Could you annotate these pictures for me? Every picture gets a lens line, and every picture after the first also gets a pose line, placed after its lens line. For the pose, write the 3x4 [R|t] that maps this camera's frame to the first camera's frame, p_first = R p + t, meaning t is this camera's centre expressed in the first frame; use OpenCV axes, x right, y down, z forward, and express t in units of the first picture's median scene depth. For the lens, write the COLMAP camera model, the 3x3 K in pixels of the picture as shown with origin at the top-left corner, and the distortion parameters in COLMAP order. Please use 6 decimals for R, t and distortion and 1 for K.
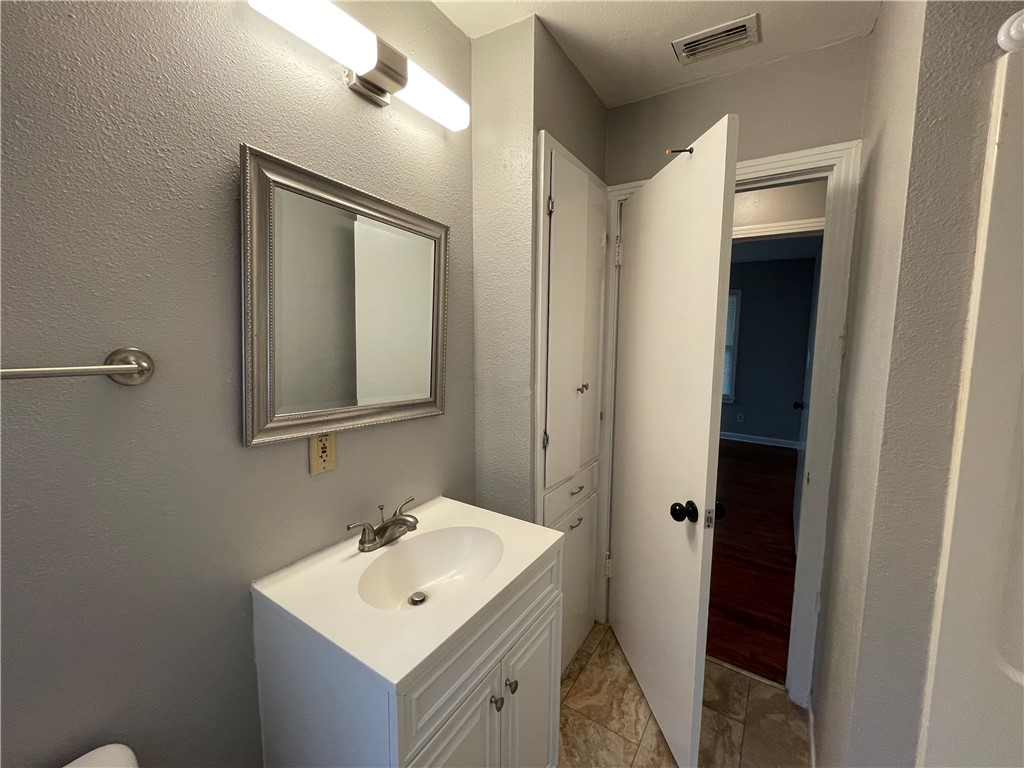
lens RADIAL K [[417.1, 0, 511.4], [0, 417.1, 379.2], [0, 0, 1]] dist [0.001142, -0.000584]
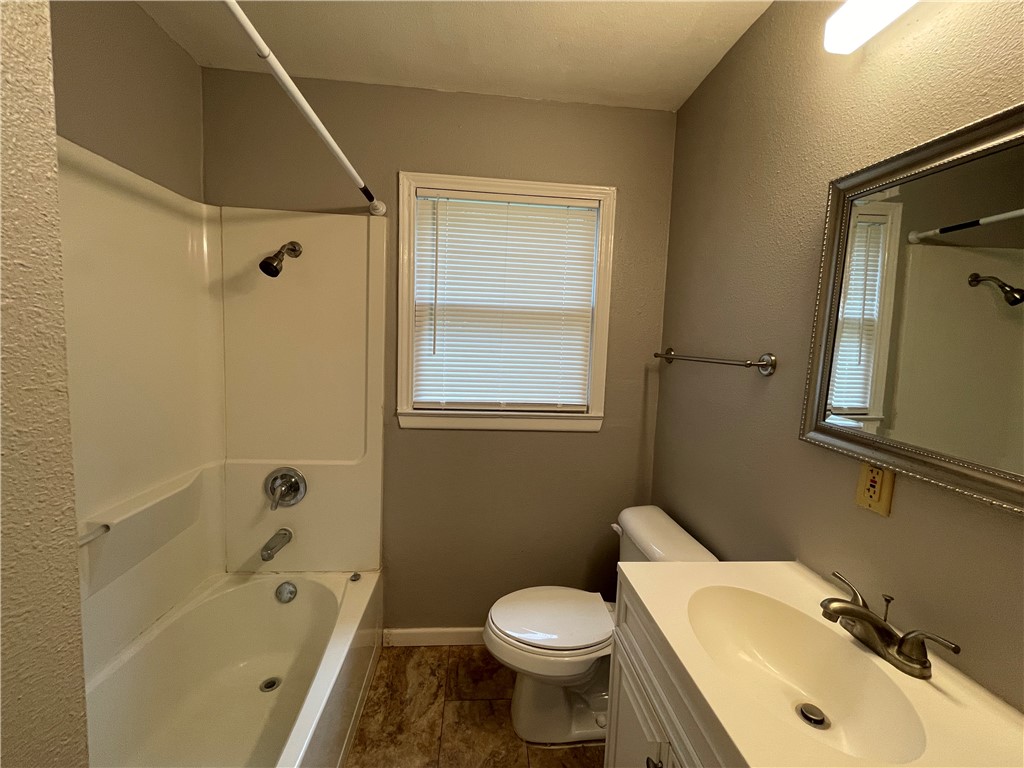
lens RADIAL K [[417.1, 0, 510.6], [0, 417.1, 380.5], [0, 0, 1]] dist [0.001142, -0.000584]
pose [[-0.788294, 0.010303, -0.615213, 0.618689], [-0.104543, 0.983080, 0.150417, -0.080088], [0.606353, 0.182889, -0.773878, 1.163364]]
